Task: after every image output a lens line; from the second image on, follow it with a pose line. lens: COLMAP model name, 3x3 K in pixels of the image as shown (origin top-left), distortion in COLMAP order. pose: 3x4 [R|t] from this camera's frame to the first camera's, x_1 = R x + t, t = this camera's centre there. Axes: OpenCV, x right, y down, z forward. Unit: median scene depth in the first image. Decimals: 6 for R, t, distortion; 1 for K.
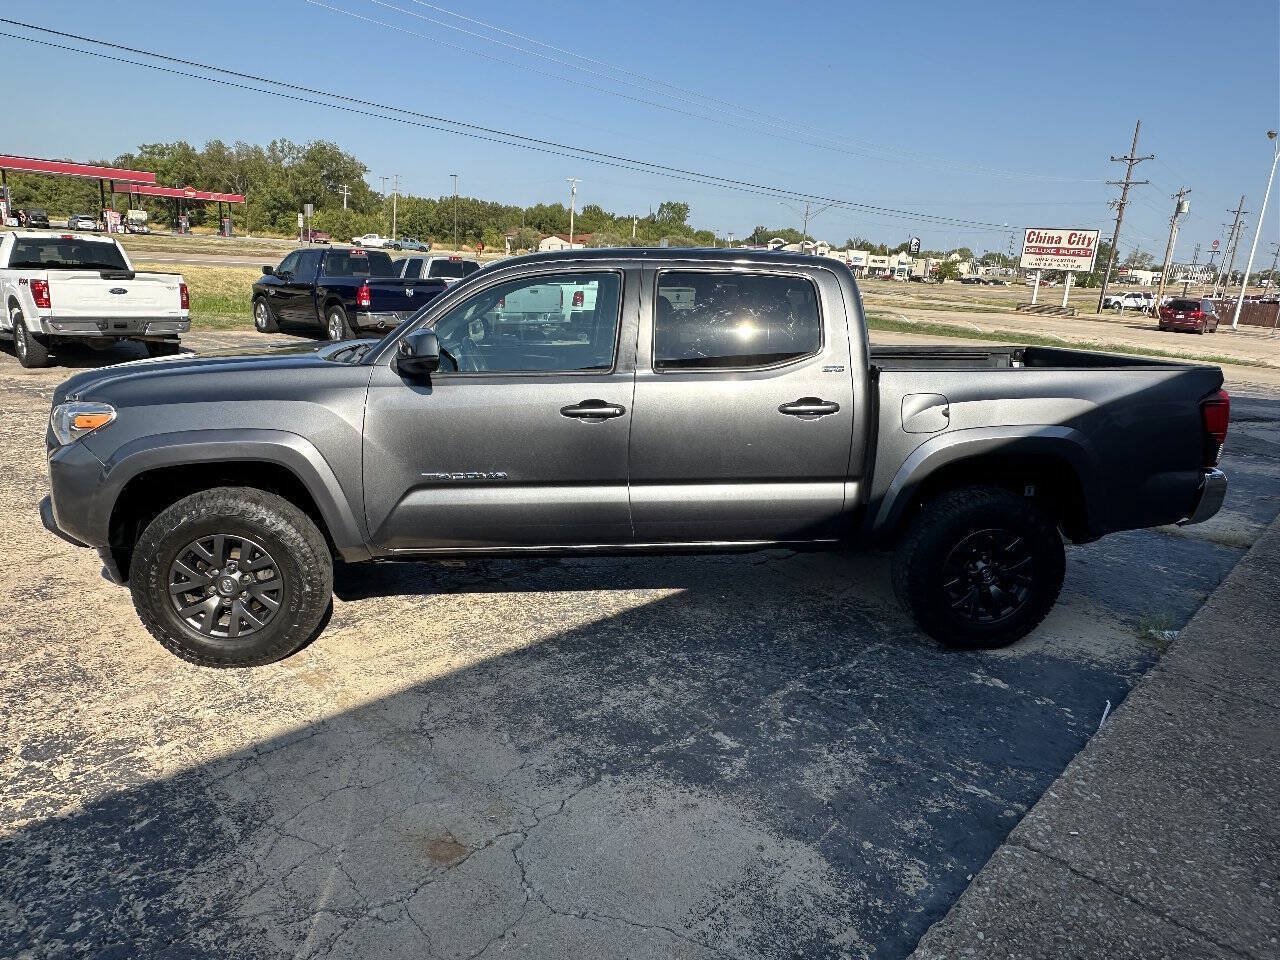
lens RADIAL K [[830.9, 0, 633.8], [0, 830.9, 473.3], [0, 0, 1]] dist [-0.001028, 0.001298]
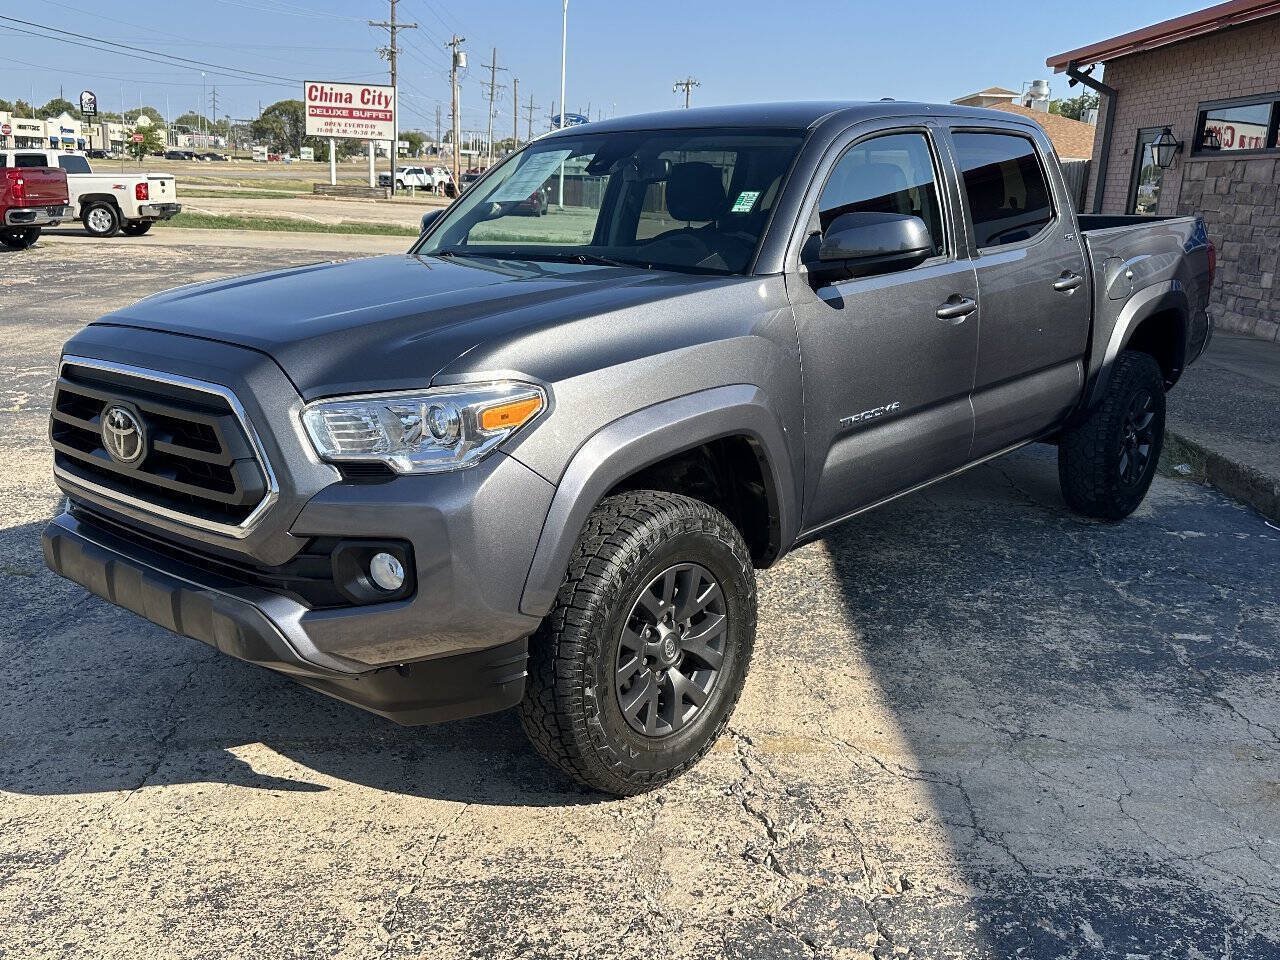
lens RADIAL K [[1176.6, 0, 640.0], [0, 1176.6, 480.0], [0, 0, 1]] dist [0.094767, -0.184725]
pose [[0.736686, -0.193272, 0.648027, -0.071589], [0.168288, 0.980537, 0.101130, -0.005348], [-0.654960, 0.034555, 0.754873, 0.024311]]
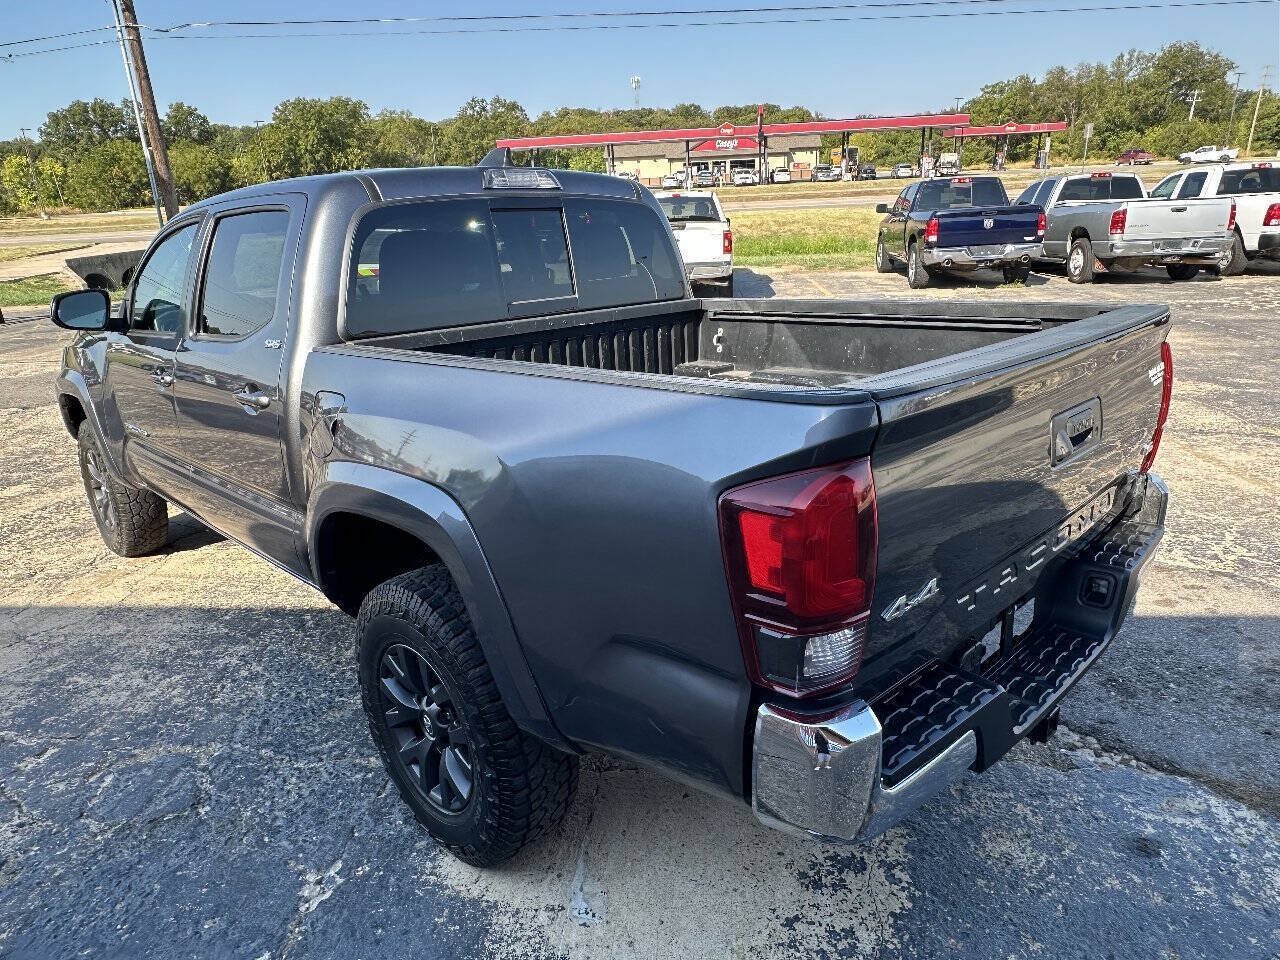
lens RADIAL K [[830.9, 0, 633.8], [0, 830.9, 473.3], [0, 0, 1]] dist [-0.001028, 0.001298]
pose [[0.617984, 0.168190, -0.767989, 0.069523], [-0.110822, 0.985731, 0.126699, -0.009999], [0.778340, 0.006813, 0.627806, 0.057379]]
